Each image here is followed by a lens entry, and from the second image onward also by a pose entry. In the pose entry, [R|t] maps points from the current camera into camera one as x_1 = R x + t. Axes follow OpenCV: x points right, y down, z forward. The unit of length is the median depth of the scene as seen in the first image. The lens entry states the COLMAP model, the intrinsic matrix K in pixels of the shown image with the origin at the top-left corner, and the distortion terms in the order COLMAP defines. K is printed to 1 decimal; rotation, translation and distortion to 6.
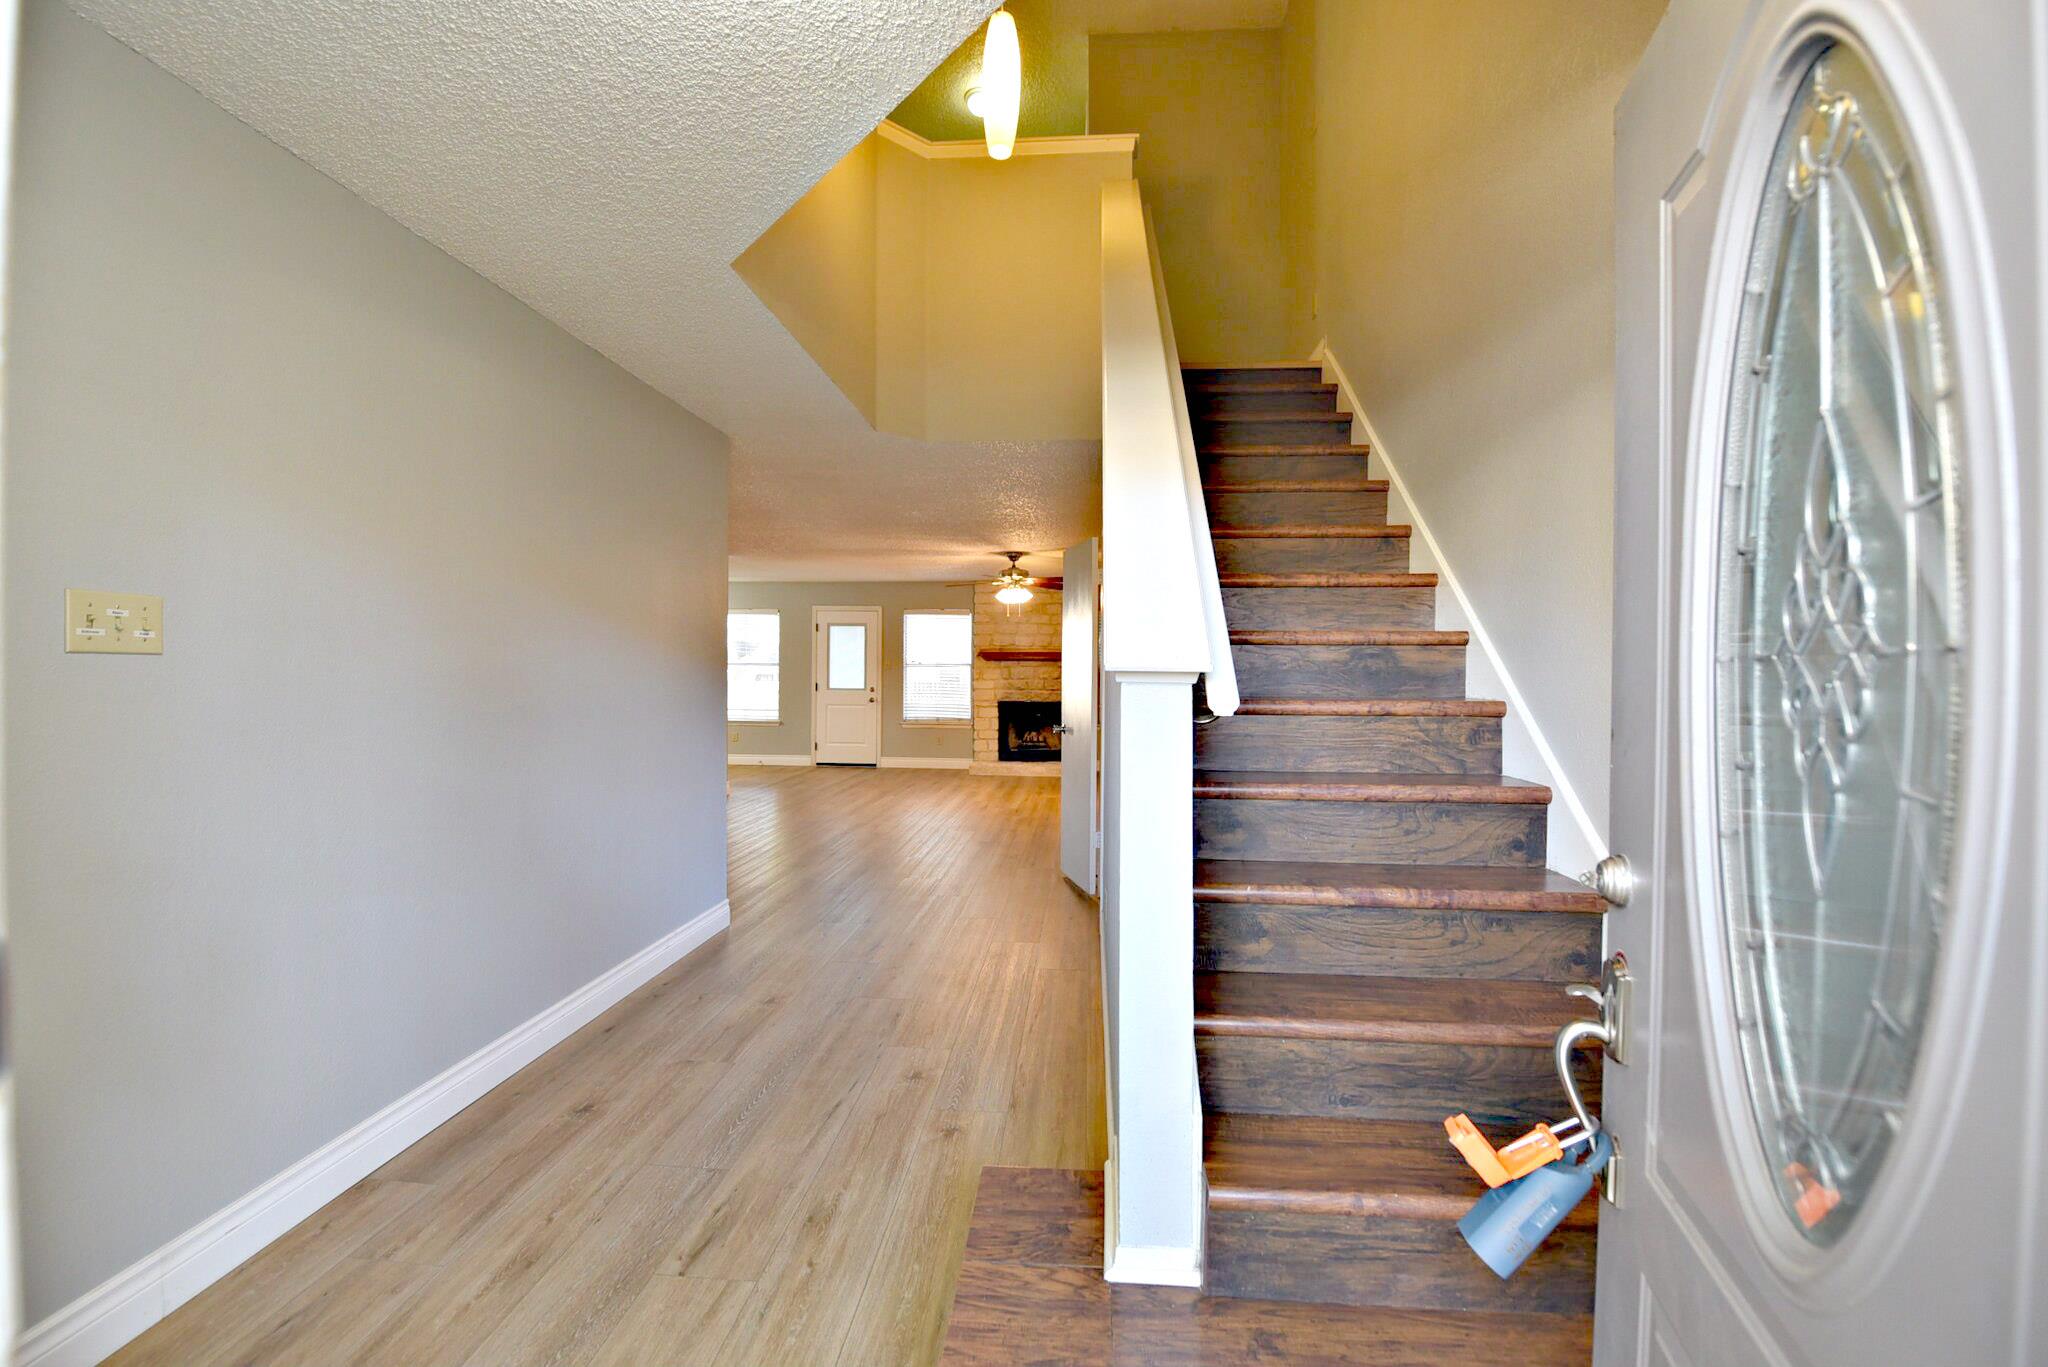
lens RADIAL K [[812.2, 0, 1023.1], [0, 812.2, 673.6], [0, 0, 1]] dist [-0.020480, -0.000581]
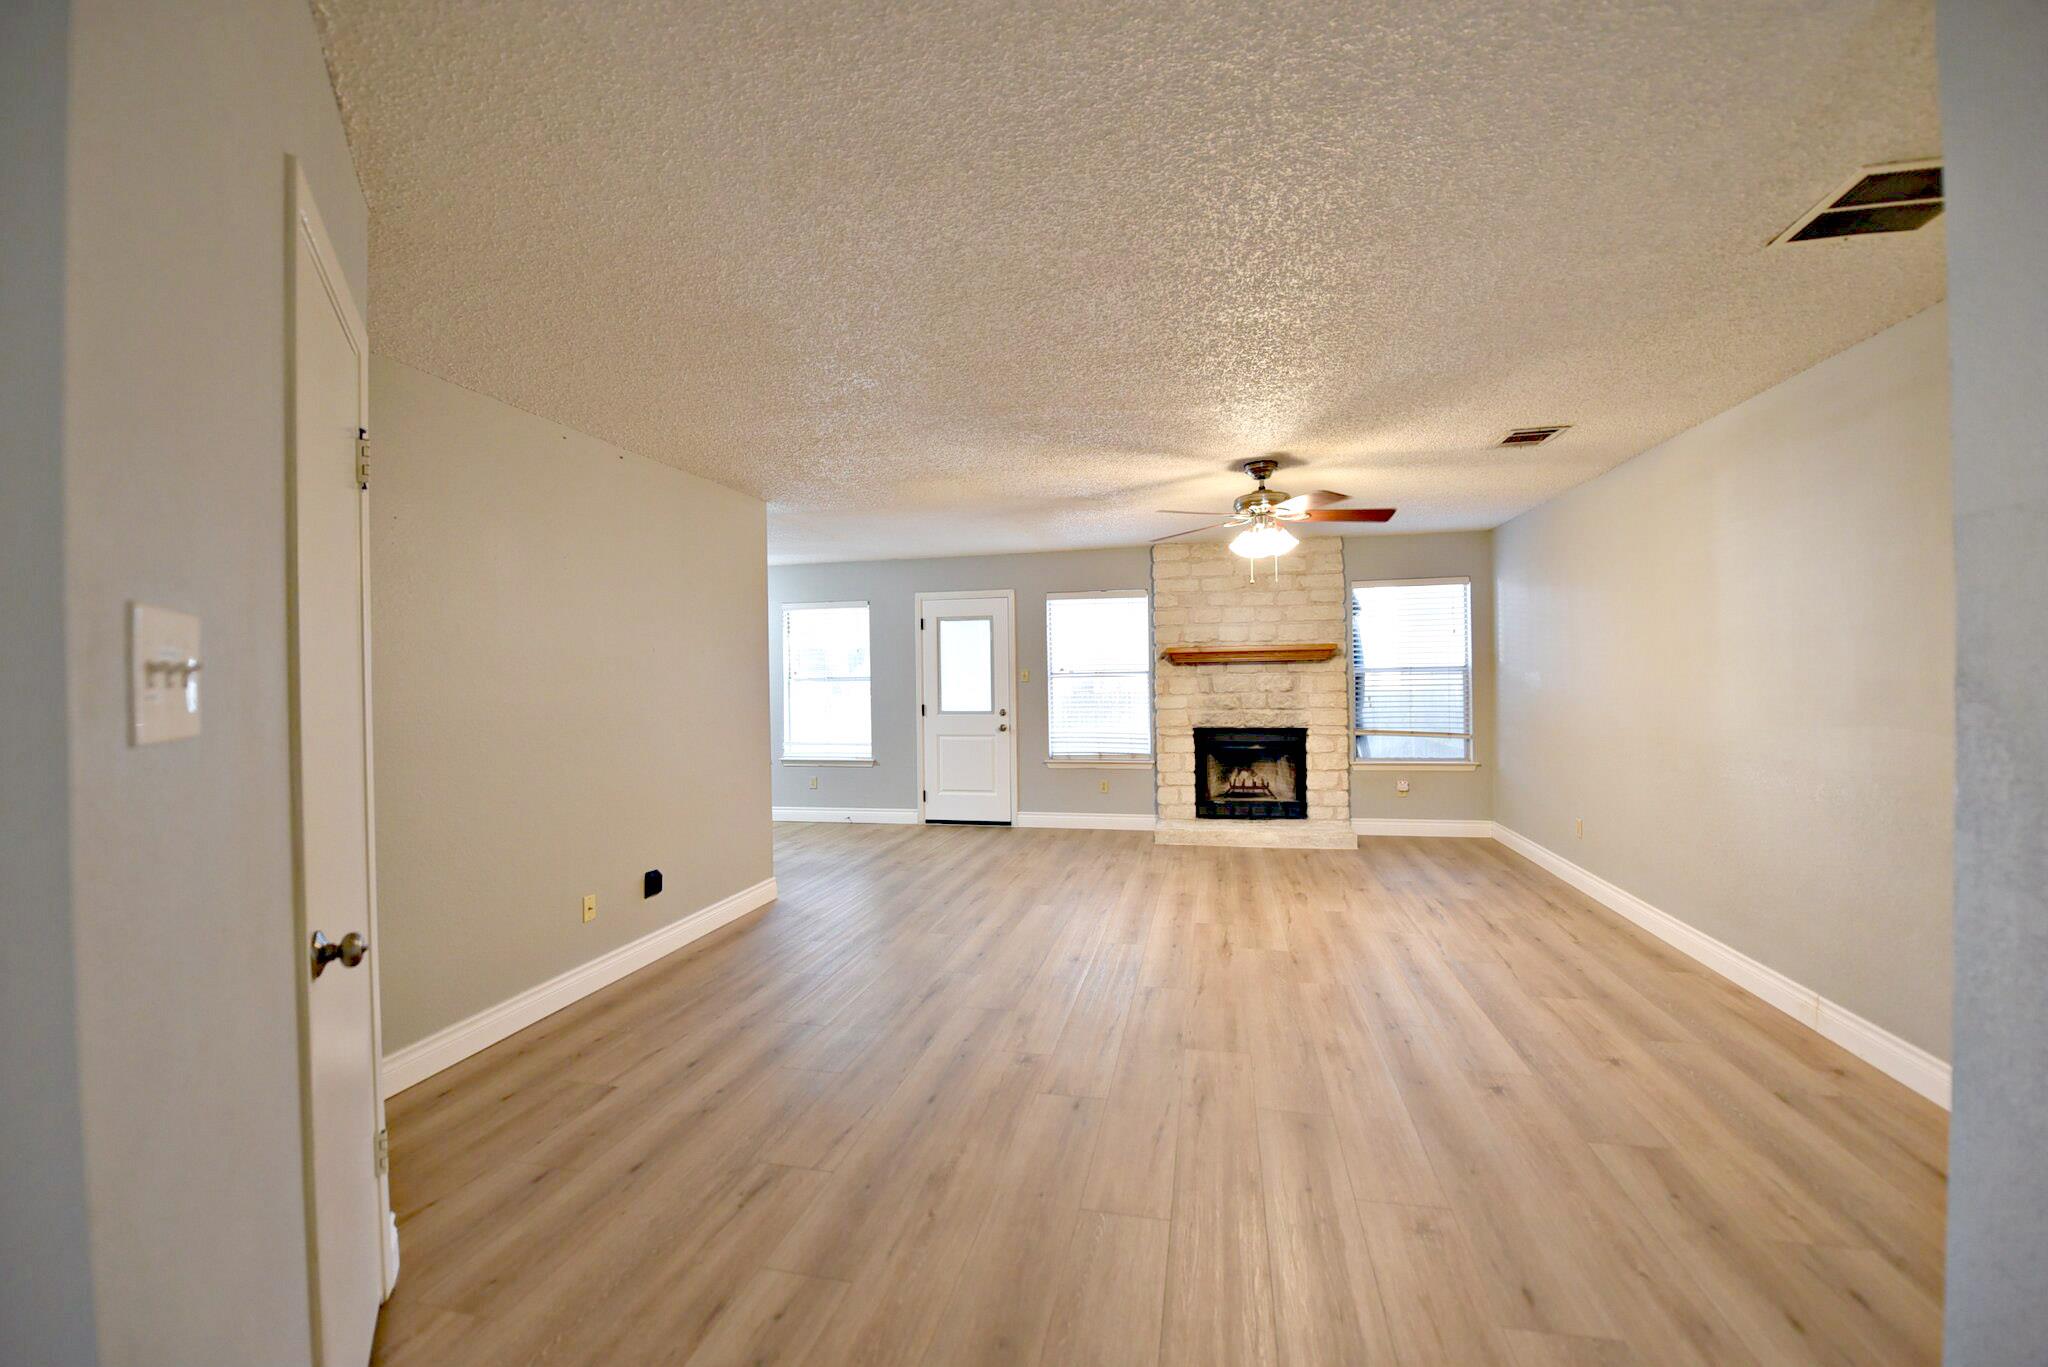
lens RADIAL K [[812.2, 0, 1033.6], [0, 812.2, 682.5], [0, 0, 1]] dist [-0.020480, -0.000581]
pose [[0.990256, -0.022636, -0.137405, -0.067322], [0.023172, 0.999729, 0.002300, -0.006354], [0.137316, -0.005462, 0.990512, 0.334177]]
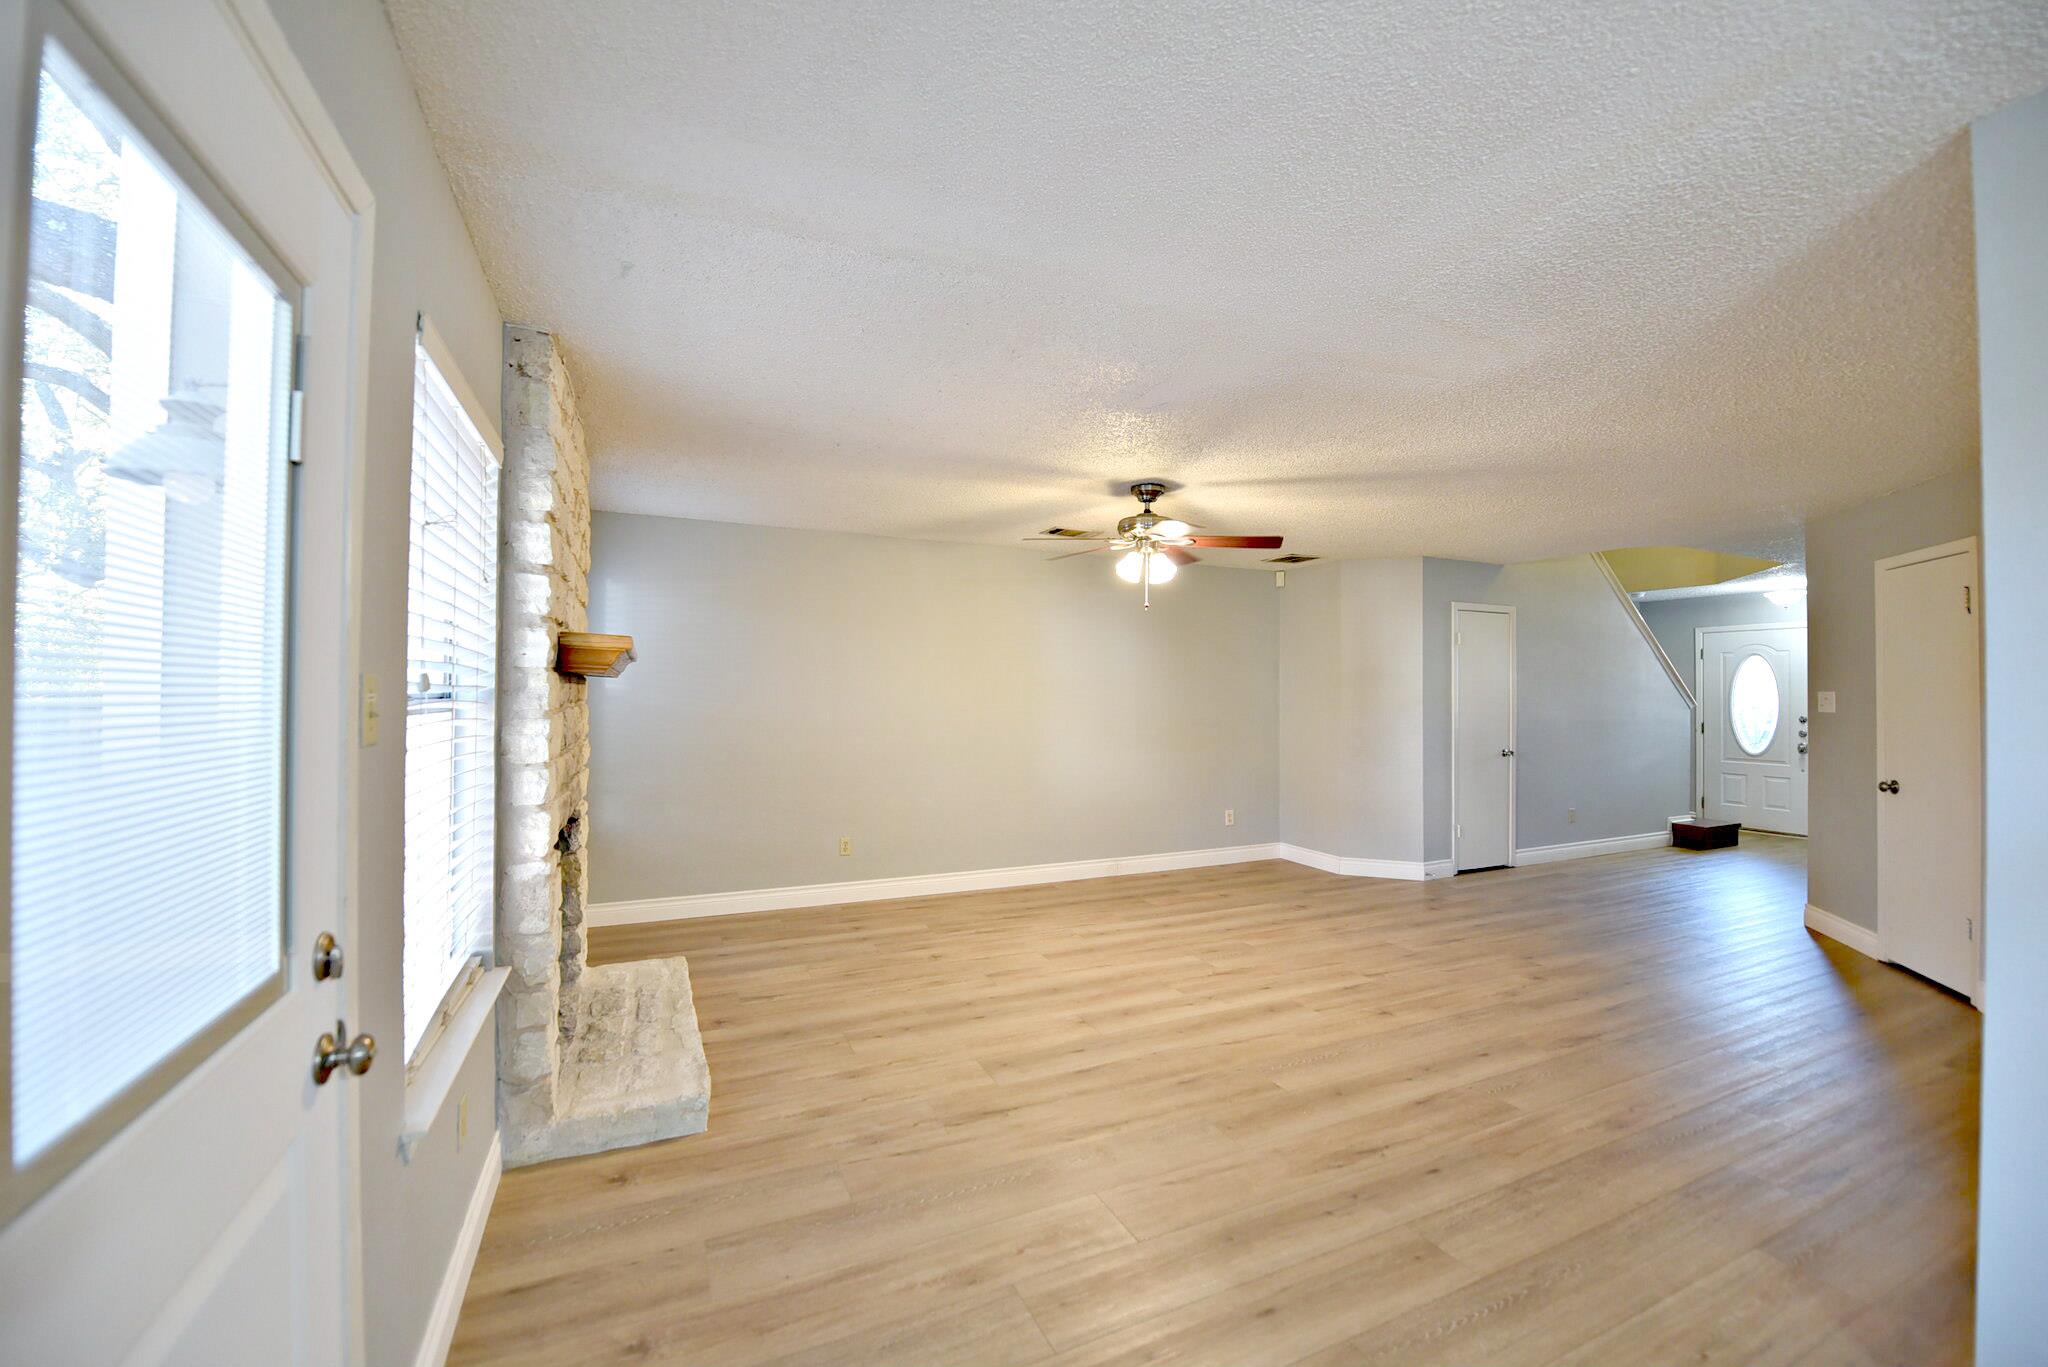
lens RADIAL K [[812.2, 0, 1030.3], [0, 812.2, 679.4], [0, 0, 1]] dist [-0.020480, -0.000581]
pose [[-0.486576, 0.006438, 0.873615, -0.687318], [-0.005477, 0.999931, -0.010419, -0.023781], [-0.873621, -0.009854, -0.486507, 1.928515]]
